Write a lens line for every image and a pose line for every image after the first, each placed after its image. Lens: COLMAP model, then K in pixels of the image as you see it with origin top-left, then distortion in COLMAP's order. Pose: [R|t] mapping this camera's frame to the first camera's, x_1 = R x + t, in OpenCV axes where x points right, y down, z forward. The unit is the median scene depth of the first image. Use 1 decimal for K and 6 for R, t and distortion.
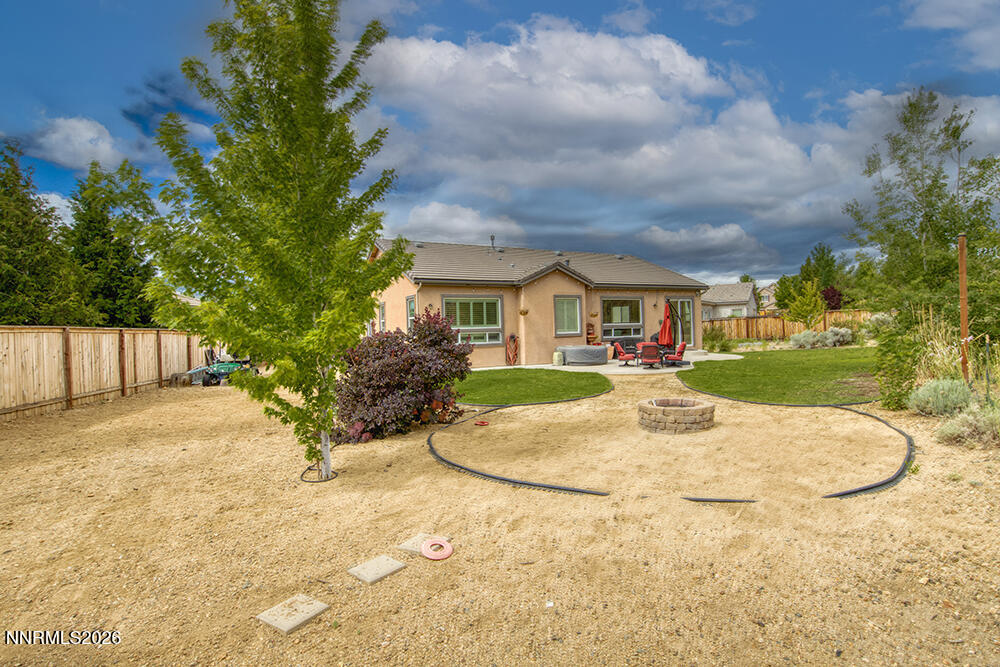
lens RADIAL K [[494.7, 0, 501.7], [0, 494.7, 332.9], [0, 0, 1]] dist [0.005887, 0.000874]
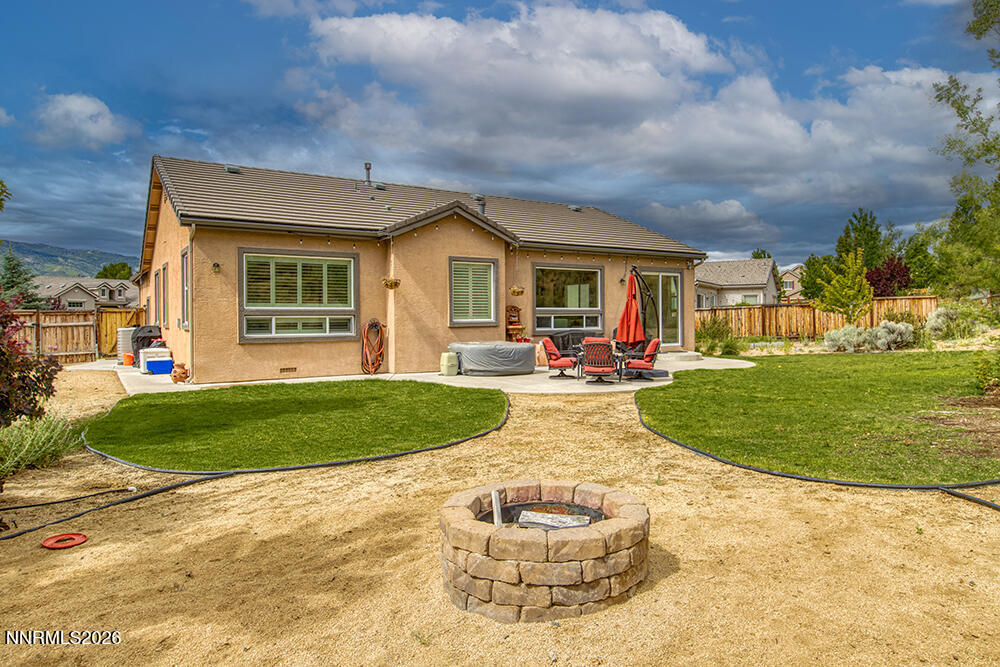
lens RADIAL K [[638.9, 0, 506.8], [0, 638.9, 317.0], [0, 0, 1]] dist [0.004847, -0.002974]
pose [[0.997012, 0.018774, 0.074930, 0.112749], [-0.017669, 0.999726, -0.015383, 0.006420], [-0.075198, 0.014013, 0.997070, 0.215812]]
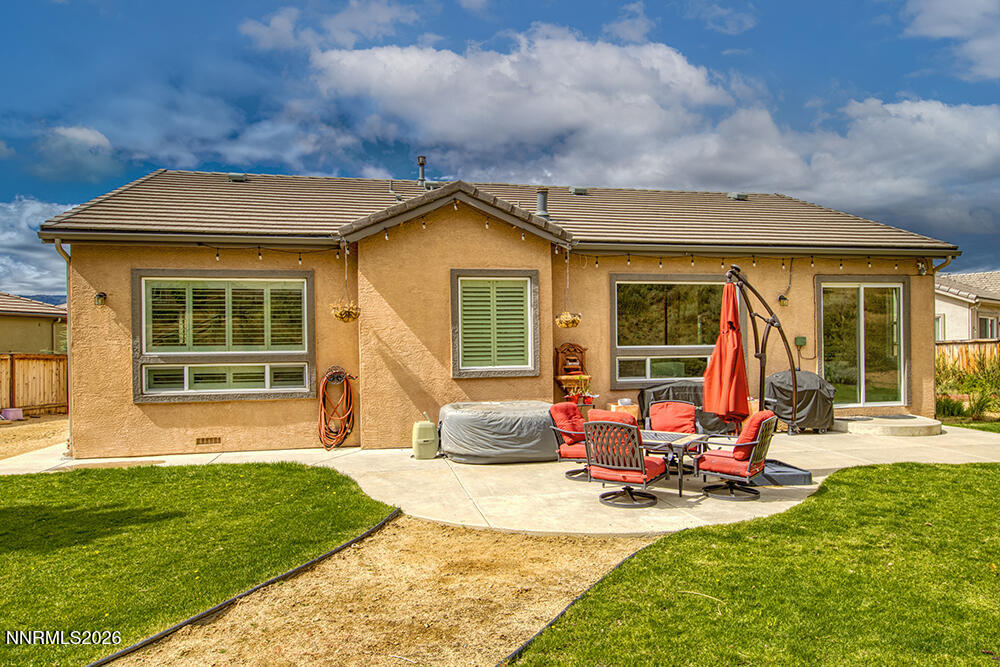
lens RADIAL K [[646.4, 0, 517.3], [0, 646.4, 349.7], [0, 0, 1]] dist [0.011494, -0.000337]
pose [[0.954218, 0.010651, -0.298921, 0.291932], [-0.013609, 0.999877, -0.007814, -0.010677], [0.298801, 0.011524, 0.954246, 0.507520]]
